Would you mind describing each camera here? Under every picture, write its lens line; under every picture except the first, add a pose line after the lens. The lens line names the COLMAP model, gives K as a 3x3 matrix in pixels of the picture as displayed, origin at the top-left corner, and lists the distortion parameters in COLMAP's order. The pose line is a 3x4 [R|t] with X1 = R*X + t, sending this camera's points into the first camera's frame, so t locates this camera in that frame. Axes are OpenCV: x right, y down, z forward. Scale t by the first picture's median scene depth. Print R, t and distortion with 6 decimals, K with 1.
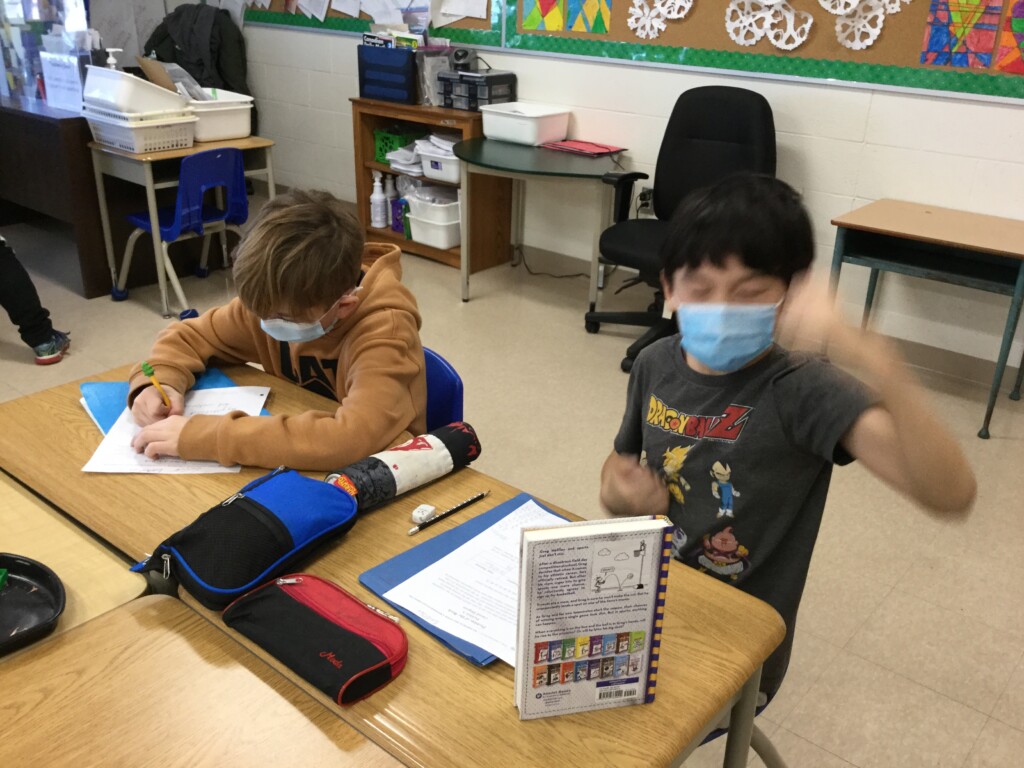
lens RADIAL K [[937.6, 0, 519.4], [0, 937.6, 383.7], [0, 0, 1]] dist [-0.006868, 0.000000]
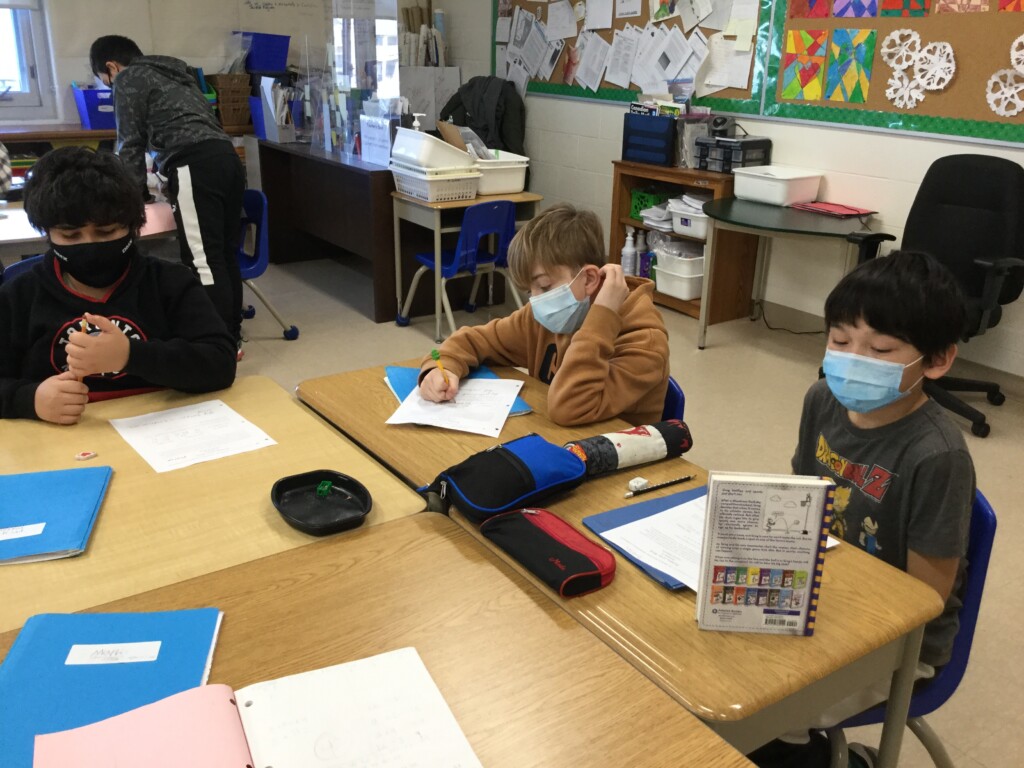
lens RADIAL K [[937.6, 0, 508.1], [0, 937.6, 389.9], [0, 0, 1]] dist [-0.006868, 0.000000]
pose [[0.960571, 0.082738, -0.265440, 0.032740], [-0.099015, 0.993903, -0.048511, 0.064245], [0.259808, 0.072881, 0.962906, -0.161666]]
